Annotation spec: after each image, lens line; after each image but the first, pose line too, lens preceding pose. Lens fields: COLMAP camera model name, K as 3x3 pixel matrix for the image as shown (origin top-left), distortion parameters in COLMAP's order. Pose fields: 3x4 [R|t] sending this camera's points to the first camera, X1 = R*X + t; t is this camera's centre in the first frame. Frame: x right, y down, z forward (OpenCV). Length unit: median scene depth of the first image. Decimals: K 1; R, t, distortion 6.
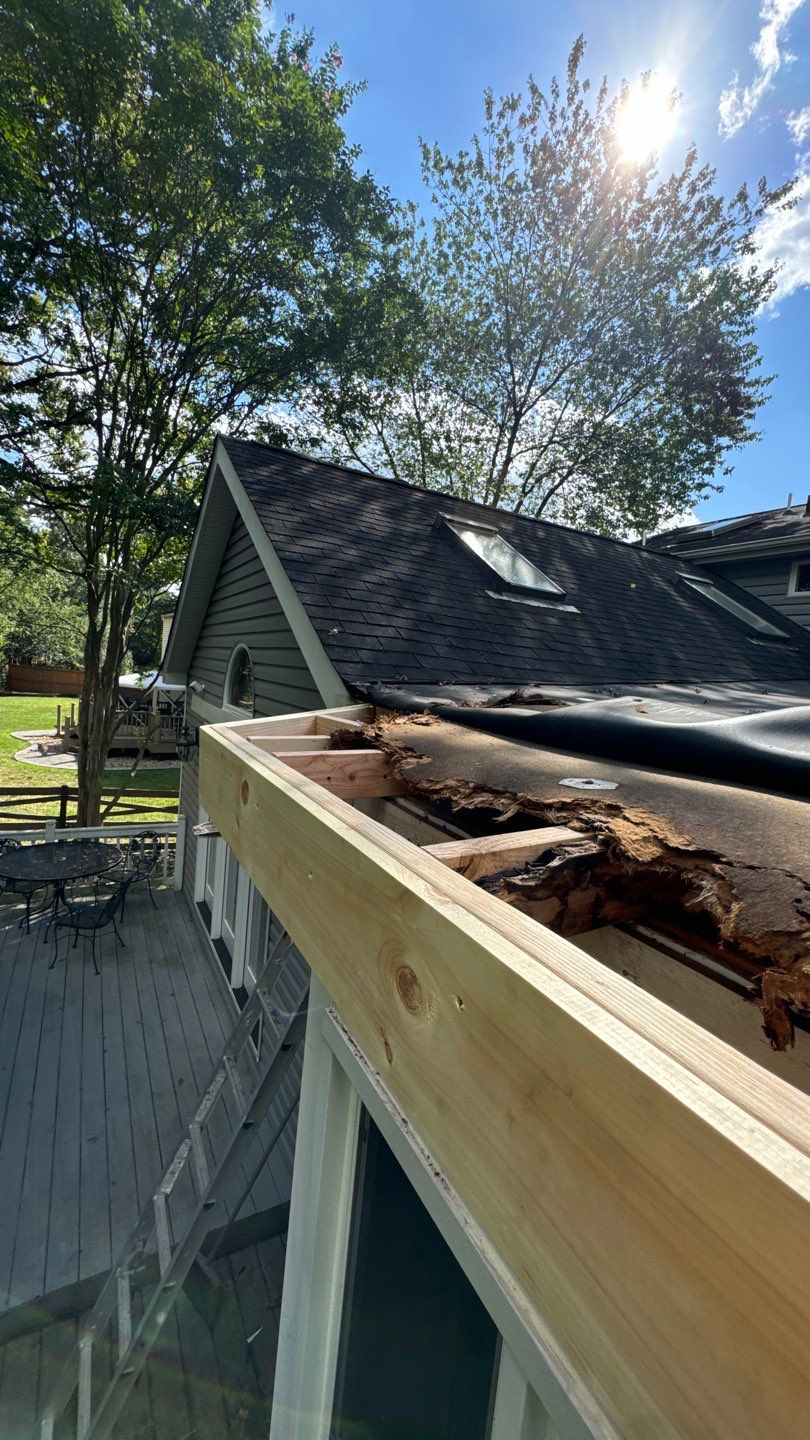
lens RADIAL K [[567.0, 0, 405.4], [0, 567.0, 716.6], [0, 0, 1]] dist [-0.009142, 0.000761]
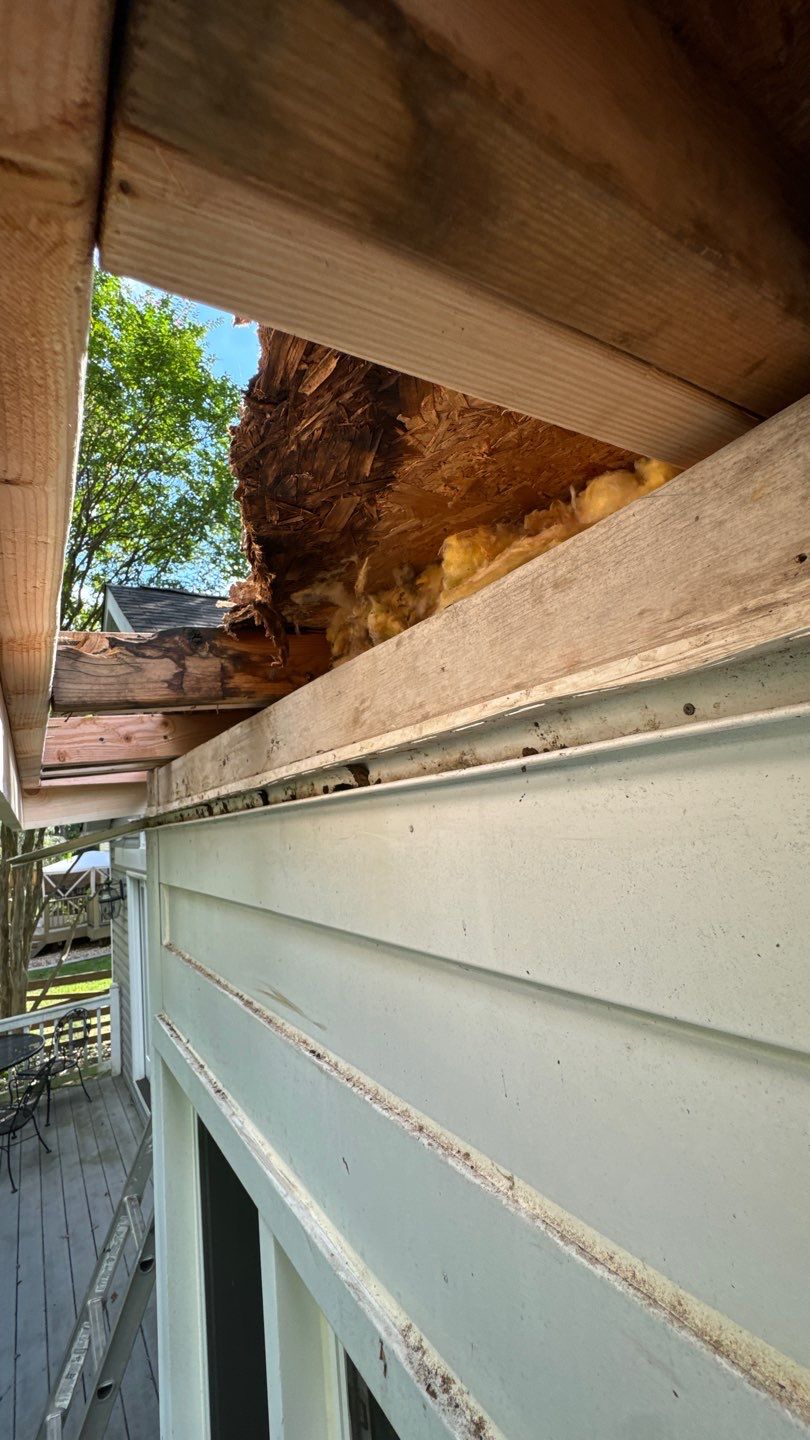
lens RADIAL K [[567.0, 0, 407.9], [0, 567.0, 721.0], [0, 0, 1]] dist [-0.009142, 0.000761]
pose [[0.978741, -0.175556, 0.106052, 0.065528], [0.195131, 0.956280, -0.217835, 0.086314], [-0.063173, 0.233898, 0.970207, -0.012424]]
